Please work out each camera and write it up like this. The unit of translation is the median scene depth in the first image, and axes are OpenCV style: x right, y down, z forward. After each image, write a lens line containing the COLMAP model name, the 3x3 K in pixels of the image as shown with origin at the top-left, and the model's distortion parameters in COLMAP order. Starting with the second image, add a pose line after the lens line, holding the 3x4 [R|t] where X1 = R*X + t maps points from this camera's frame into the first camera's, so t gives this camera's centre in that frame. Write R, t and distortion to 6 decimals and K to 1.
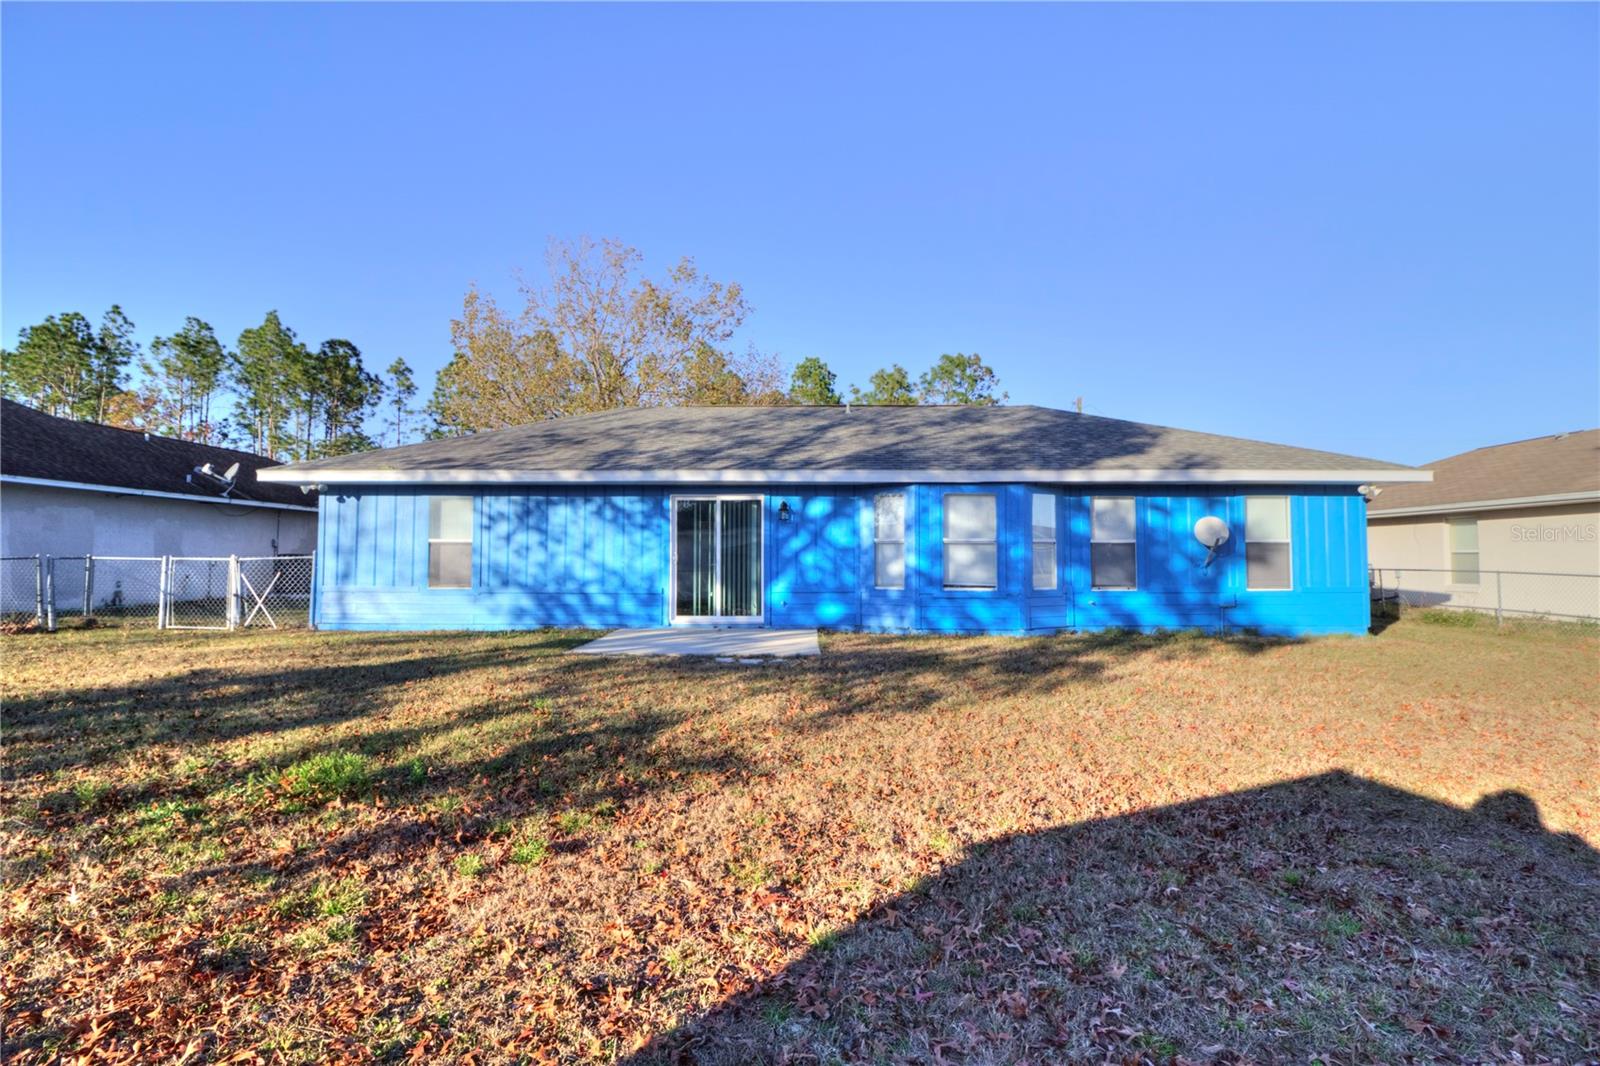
lens RADIAL K [[733.9, 0, 798.1], [0, 733.9, 533.6], [0, 0, 1]] dist [-0.004533, -0.004812]
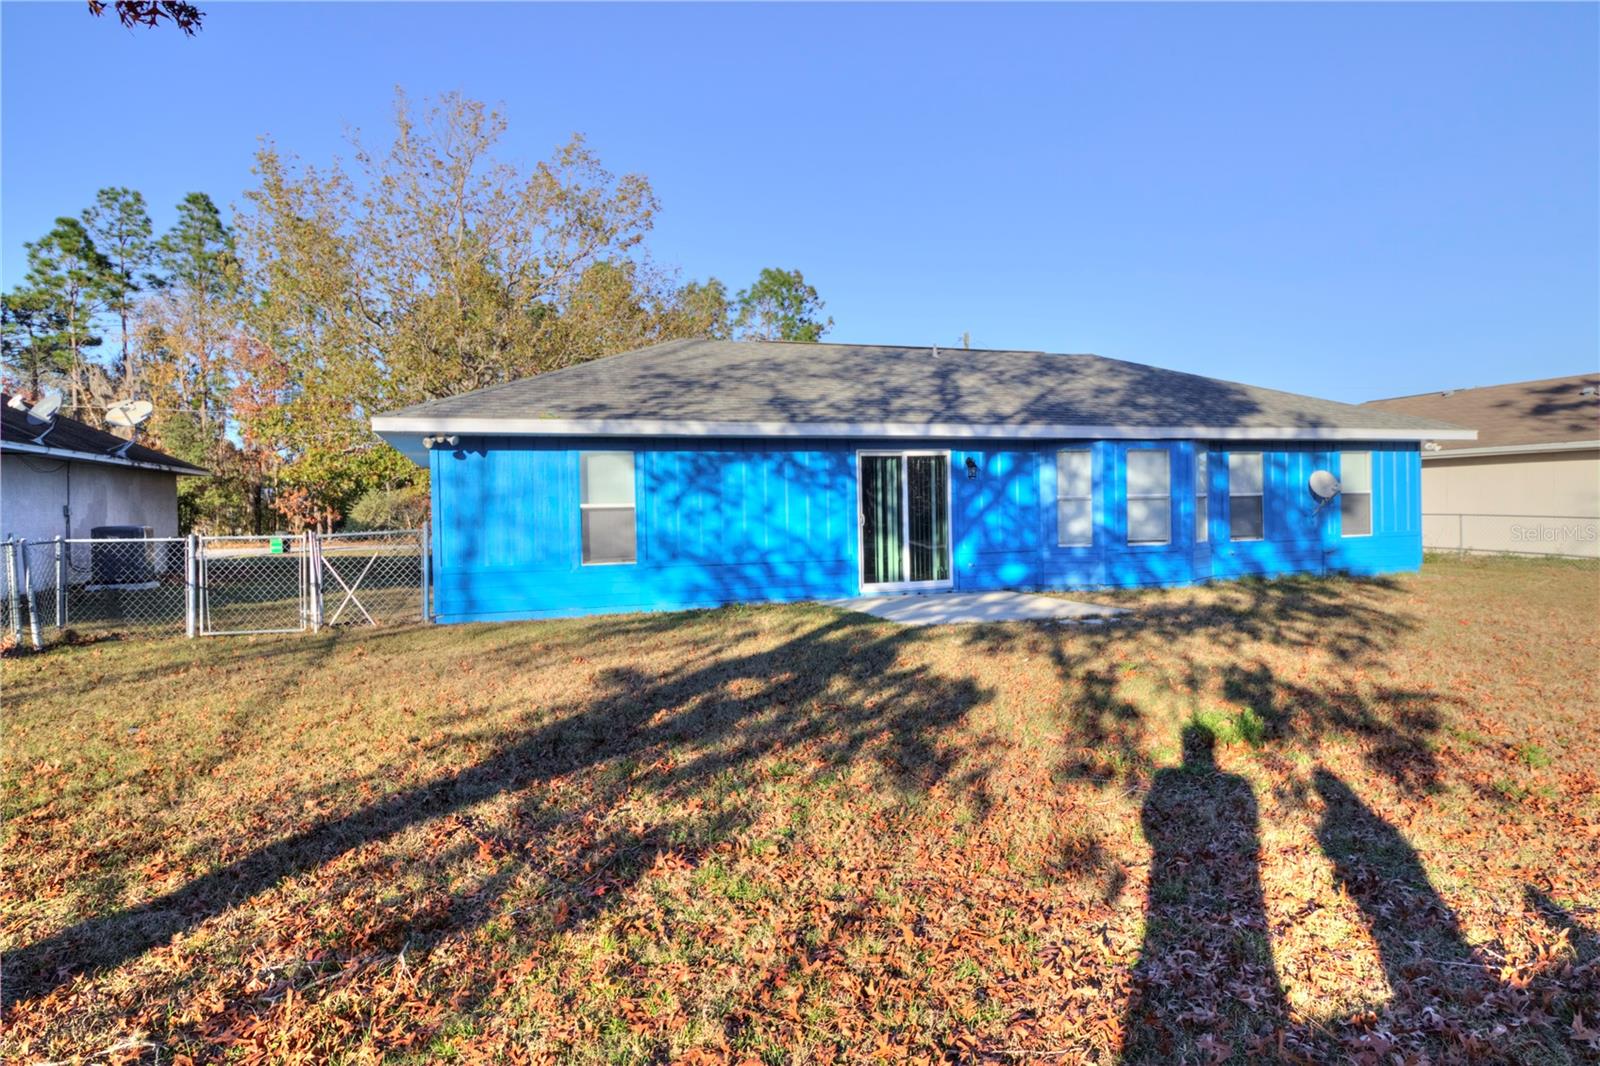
lens RADIAL K [[889.7, 0, 798.9], [0, 889.7, 538.3], [0, 0, 1]] dist [0.004027, 0.000154]
pose [[0.948702, -0.029404, 0.314801, -0.585221], [0.008548, 0.997688, 0.067428, -0.019728], [-0.316056, -0.061278, 0.946760, -0.010827]]
